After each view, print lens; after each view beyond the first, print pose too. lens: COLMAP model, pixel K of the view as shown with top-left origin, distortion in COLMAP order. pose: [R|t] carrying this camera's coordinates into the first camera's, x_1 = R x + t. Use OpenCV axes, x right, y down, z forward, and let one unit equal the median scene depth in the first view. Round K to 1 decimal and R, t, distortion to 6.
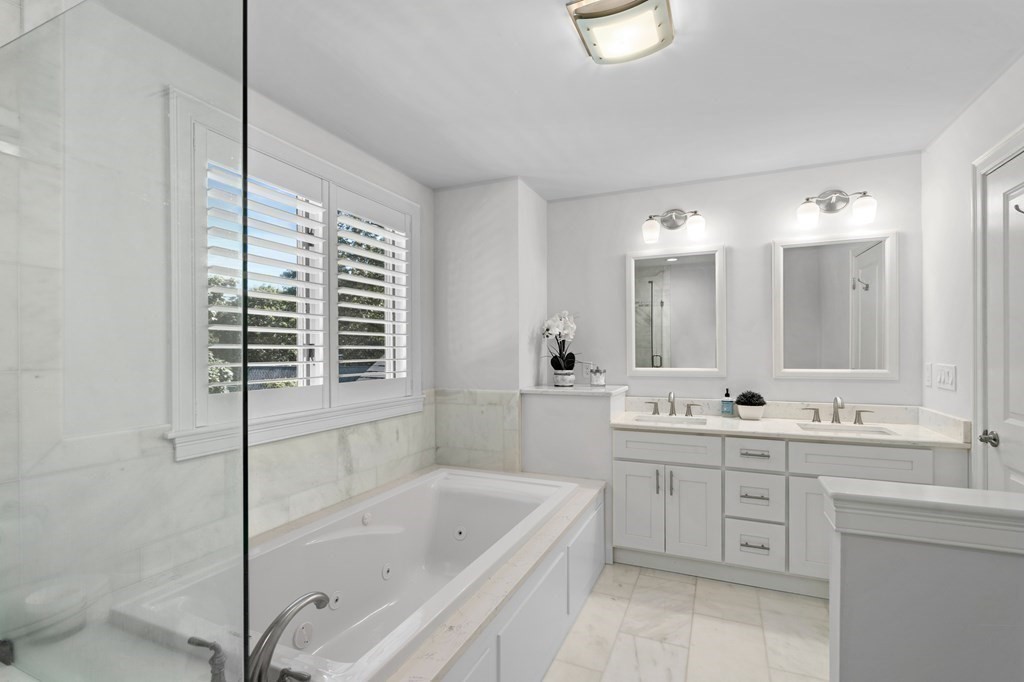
lens RADIAL K [[467.2, 0, 512.0], [0, 467.2, 341.0], [0, 0, 1]] dist [-0.001053, -0.000168]
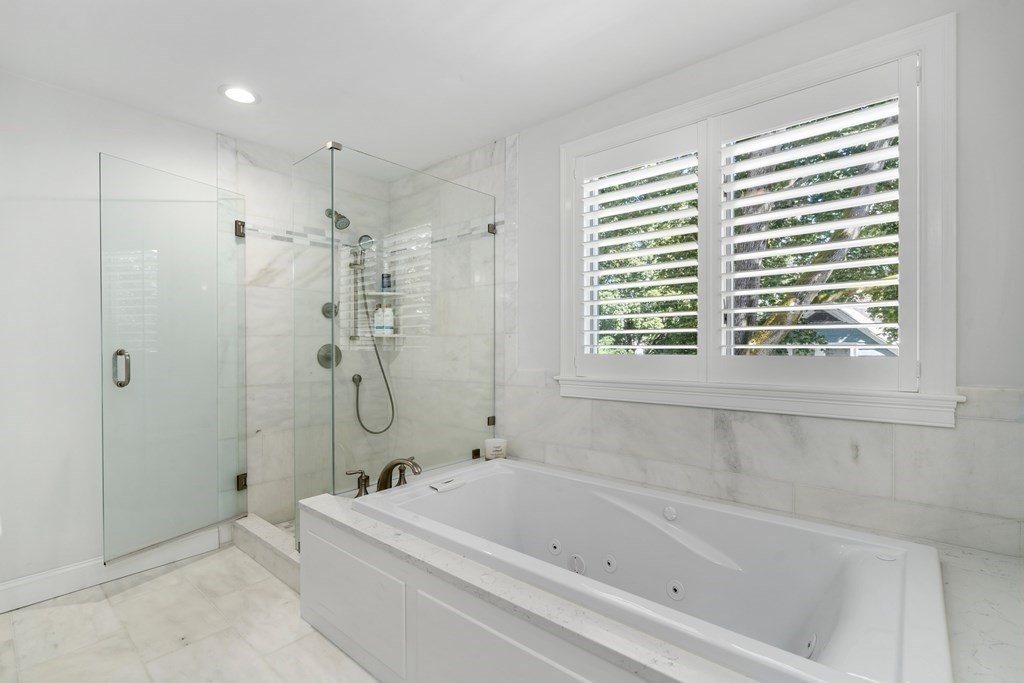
lens RADIAL K [[467.2, 0, 512.0], [0, 467.2, 341.5], [0, 0, 1]] dist [-0.001053, -0.000168]
pose [[-0.290346, 0.000472, -0.956922, 0.520751], [0.028185, 0.999570, -0.008059, 0.064344], [0.956507, -0.029311, -0.290235, 0.893935]]
